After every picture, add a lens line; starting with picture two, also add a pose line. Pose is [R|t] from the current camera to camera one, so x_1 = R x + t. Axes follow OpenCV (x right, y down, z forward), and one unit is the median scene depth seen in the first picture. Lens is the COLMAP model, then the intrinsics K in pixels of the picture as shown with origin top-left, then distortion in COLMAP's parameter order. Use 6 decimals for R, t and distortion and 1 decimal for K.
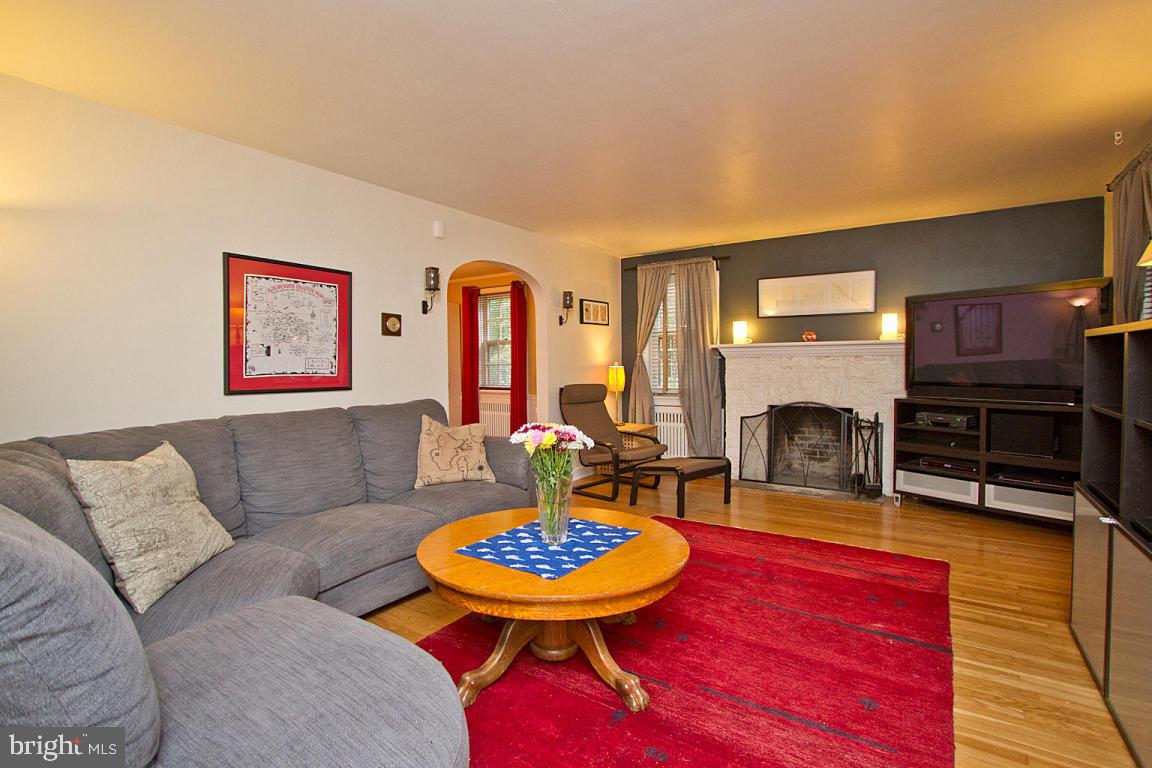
lens RADIAL K [[533.6, 0, 575.5], [0, 533.6, 376.9], [0, 0, 1]] dist [-0.020532, 0.001424]
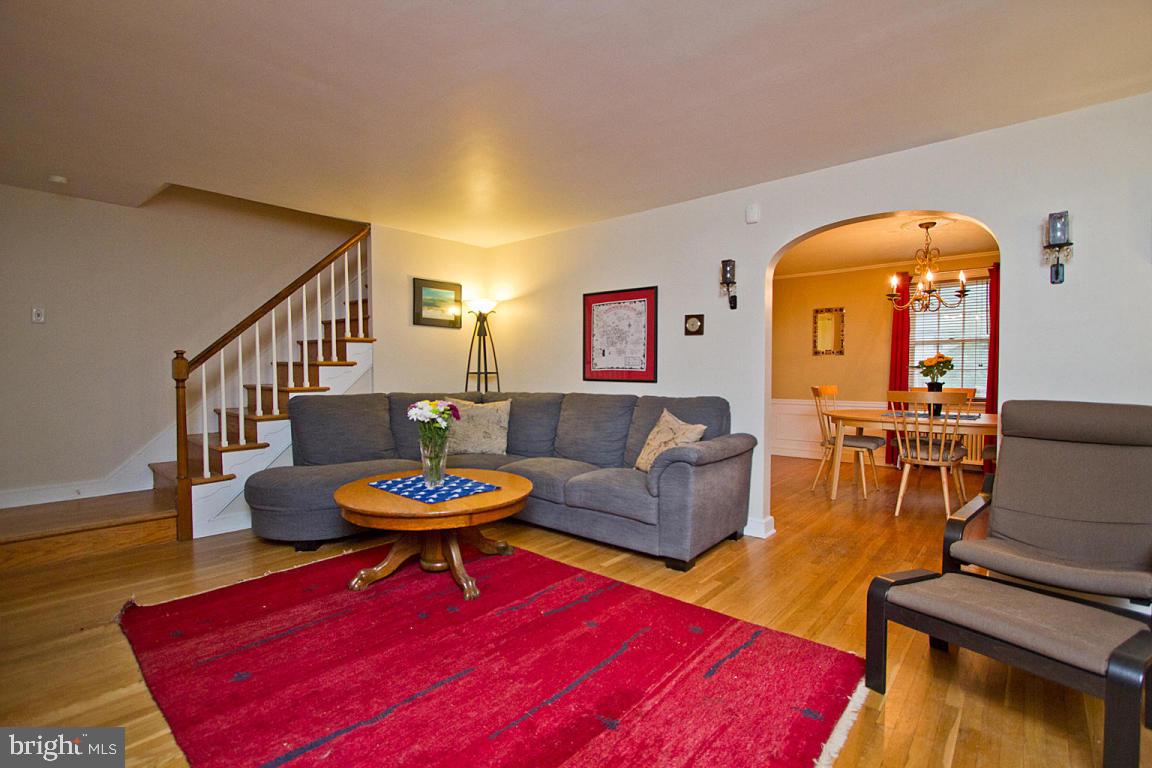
lens RADIAL K [[533.6, 0, 575.1], [0, 533.6, 384.7], [0, 0, 1]] dist [-0.020532, 0.001424]
pose [[-0.116742, 0.033670, -0.992591, 0.864012], [-0.024956, 0.999010, 0.036823, -0.011651], [0.992849, 0.029070, -0.115786, 1.013155]]
